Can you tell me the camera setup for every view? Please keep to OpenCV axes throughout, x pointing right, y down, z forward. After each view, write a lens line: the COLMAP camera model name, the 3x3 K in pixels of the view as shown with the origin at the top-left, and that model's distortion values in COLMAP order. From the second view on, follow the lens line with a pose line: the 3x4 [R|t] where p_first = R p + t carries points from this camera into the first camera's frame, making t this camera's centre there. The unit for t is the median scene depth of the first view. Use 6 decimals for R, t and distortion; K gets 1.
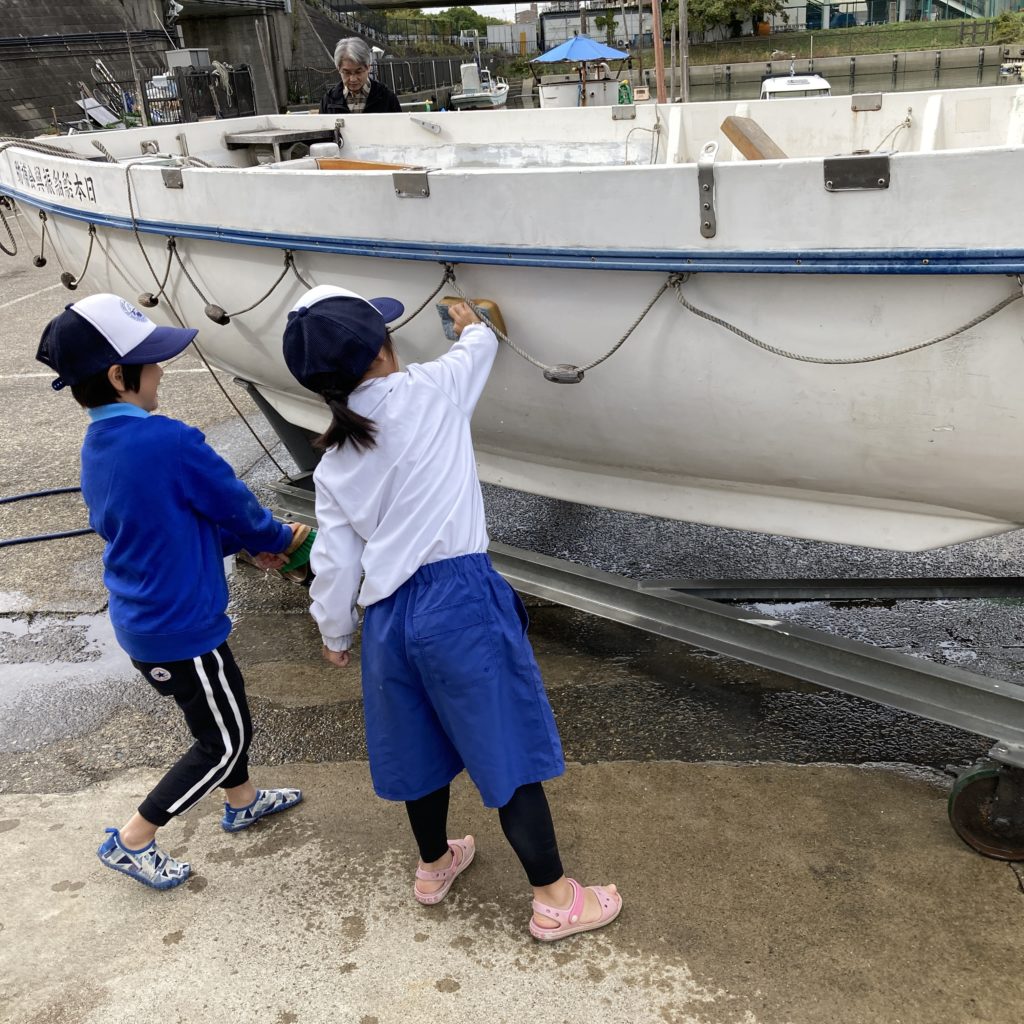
lens RADIAL K [[1100.7, 0, 513.2], [0, 1100.7, 517.6], [0, 0, 1]] dist [0.006469, 0.000000]
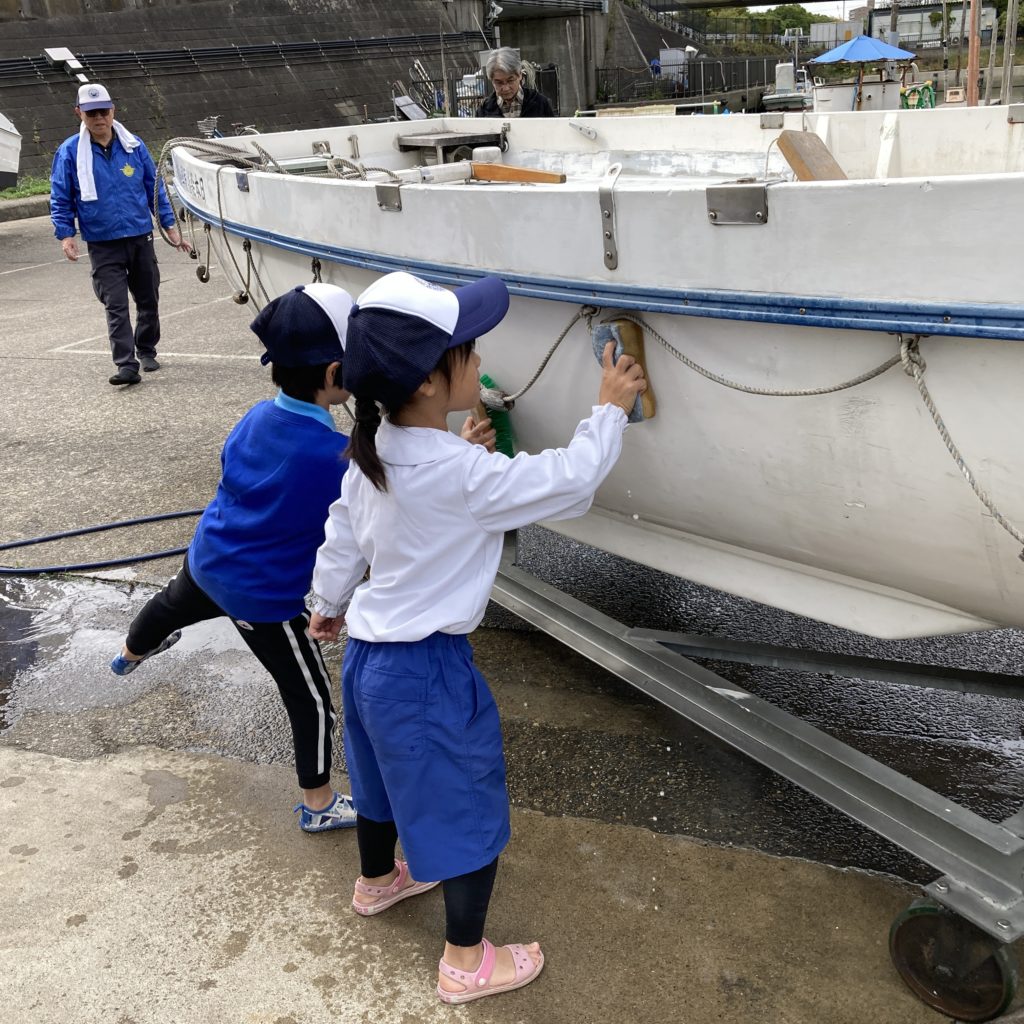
lens RADIAL K [[1100.7, 0, 510.7], [0, 1100.7, 512.3], [0, 0, 1]] dist [0.006469, 0.000000]
pose [[0.964188, 0.099741, -0.245750, 0.219881], [-0.100583, 0.994887, 0.009155, -0.035633], [0.245407, 0.015891, 0.969290, 0.068633]]
